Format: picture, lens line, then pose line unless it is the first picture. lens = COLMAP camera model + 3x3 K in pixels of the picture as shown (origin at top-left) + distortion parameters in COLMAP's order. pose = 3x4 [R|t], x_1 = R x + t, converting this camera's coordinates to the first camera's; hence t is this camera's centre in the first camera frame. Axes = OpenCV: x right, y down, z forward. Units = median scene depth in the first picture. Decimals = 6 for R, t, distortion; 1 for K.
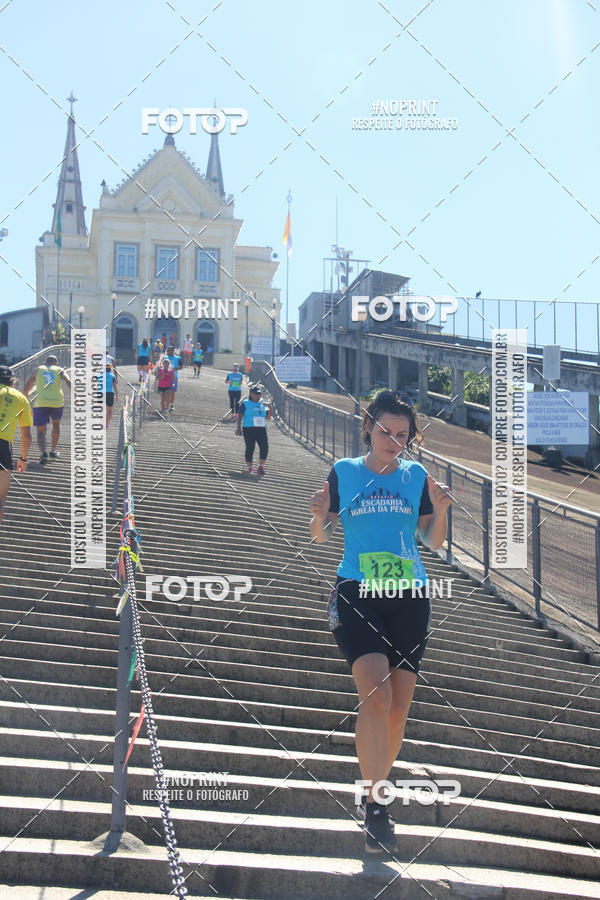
lens RADIAL K [[1941.8, 0, 296.7], [0, 1941.8, 470.5], [0, 0, 1]] dist [0.504252, 0.330238]
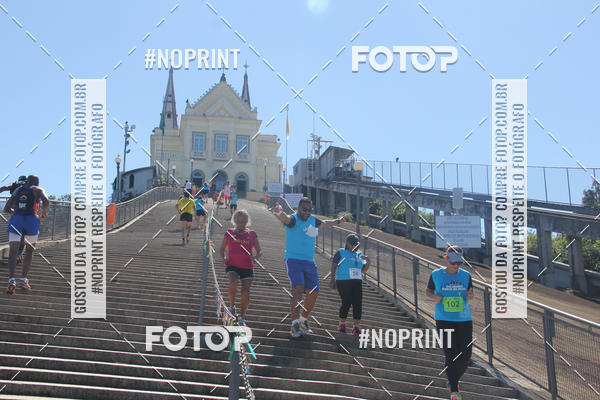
lens RADIAL K [[862.4, 0, 295.6], [0, 862.4, 199.7], [0, 0, 1]] dist [0.141725, 0.082385]
pose [[0.999569, 0.002225, 0.029267, -0.019890], [-0.000723, 0.998688, -0.051207, -0.011089], [-0.029342, 0.051164, 0.998259, 0.188372]]
